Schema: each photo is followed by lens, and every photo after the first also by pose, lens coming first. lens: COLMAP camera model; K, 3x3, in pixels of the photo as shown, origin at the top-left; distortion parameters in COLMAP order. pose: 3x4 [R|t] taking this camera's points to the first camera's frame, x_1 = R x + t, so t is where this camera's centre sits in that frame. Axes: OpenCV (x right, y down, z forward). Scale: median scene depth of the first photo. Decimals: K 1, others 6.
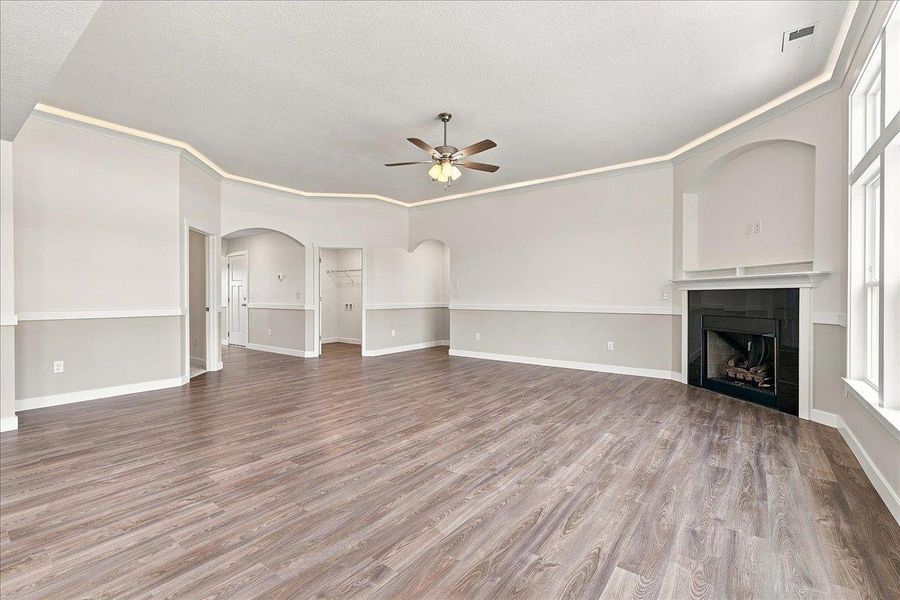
lens RADIAL K [[404.8, 0, 445.6], [0, 404.8, 299.1], [0, 0, 1]] dist [0.002151, -0.002208]
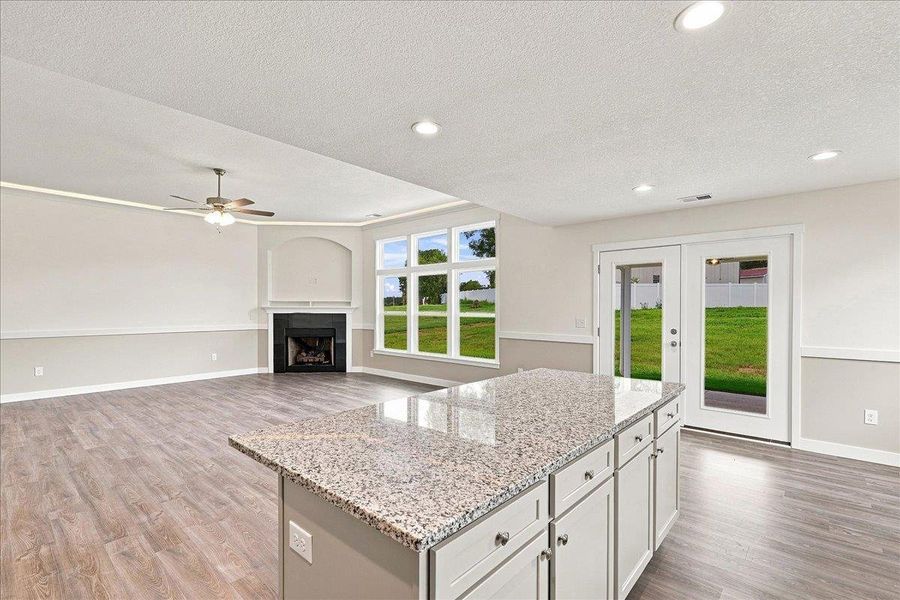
lens RADIAL K [[413.5, 0, 450.9], [0, 413.5, 312.6], [0, 0, 1]] dist [-0.000494, -0.000901]
pose [[0.070338, -0.012135, 0.997449, -1.135474], [0.000049, 0.999926, 0.012161, -0.052323], [-0.997523, -0.000806, 0.070333, 0.238529]]
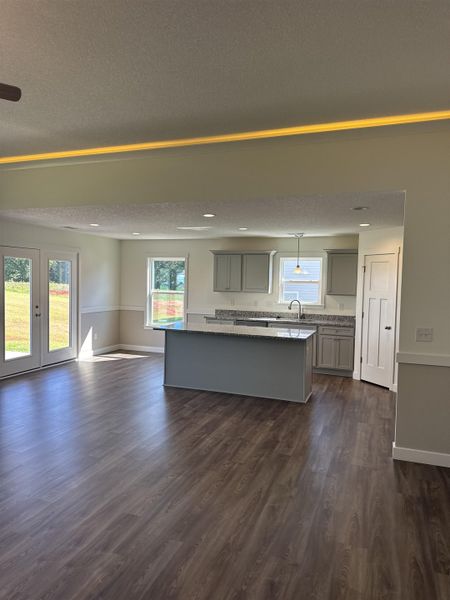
lens RADIAL K [[421.3, 0, 221.8], [0, 421.3, 301.4], [0, 0, 1]] dist [0.015109, -0.016112]
pose [[-0.956544, -0.004505, -0.291552, -0.232858], [-0.021009, 0.998347, 0.053502, -0.114036], [0.290829, 0.057302, -0.955058, 1.518091]]
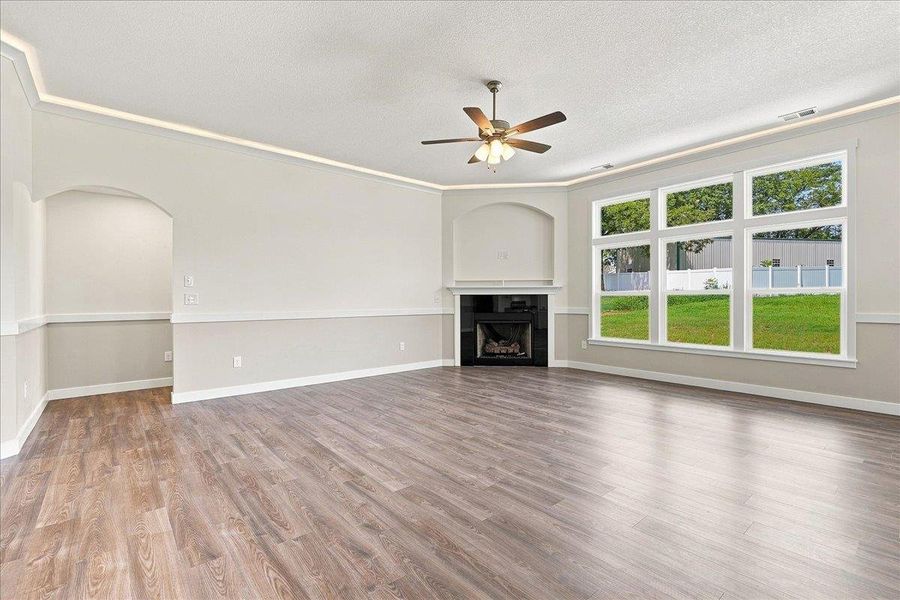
lens RADIAL K [[404.8, 0, 450.9], [0, 404.8, 300.8], [0, 0, 1]] dist [0.002151, -0.002208]
pose [[0.212274, -0.004276, 0.977201, -0.826848], [0.006914, 0.999972, 0.002874, -0.006870], [-0.977186, 0.006146, 0.212297, 0.893332]]
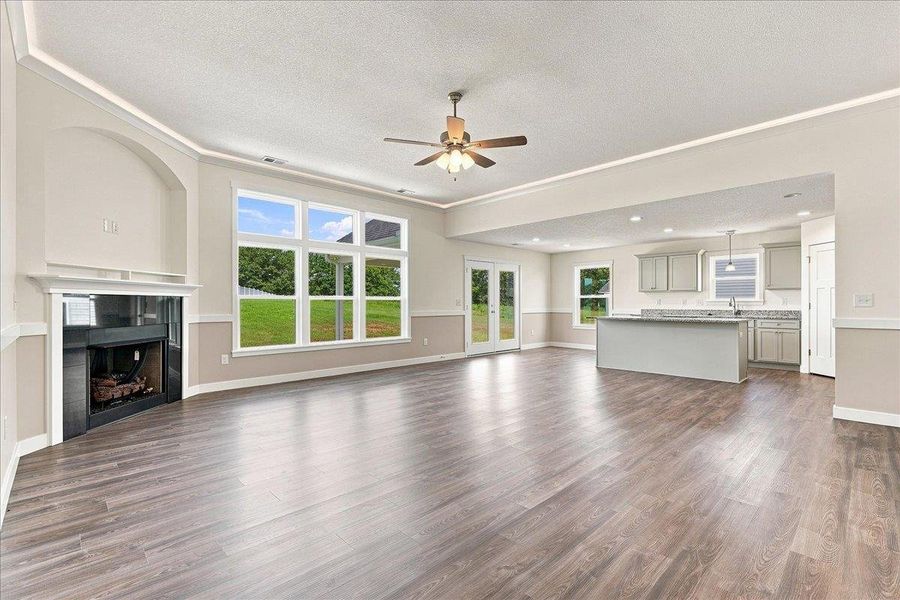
lens RADIAL K [[404.8, 0, 448.1], [0, 404.8, 302.9], [0, 0, 1]] dist [0.002151, -0.002208]
pose [[-0.988419, 0.001596, 0.151738, -0.116521], [0.001975, 0.999995, 0.002347, -0.008901], [-0.151734, 0.002619, -0.988418, 1.826712]]
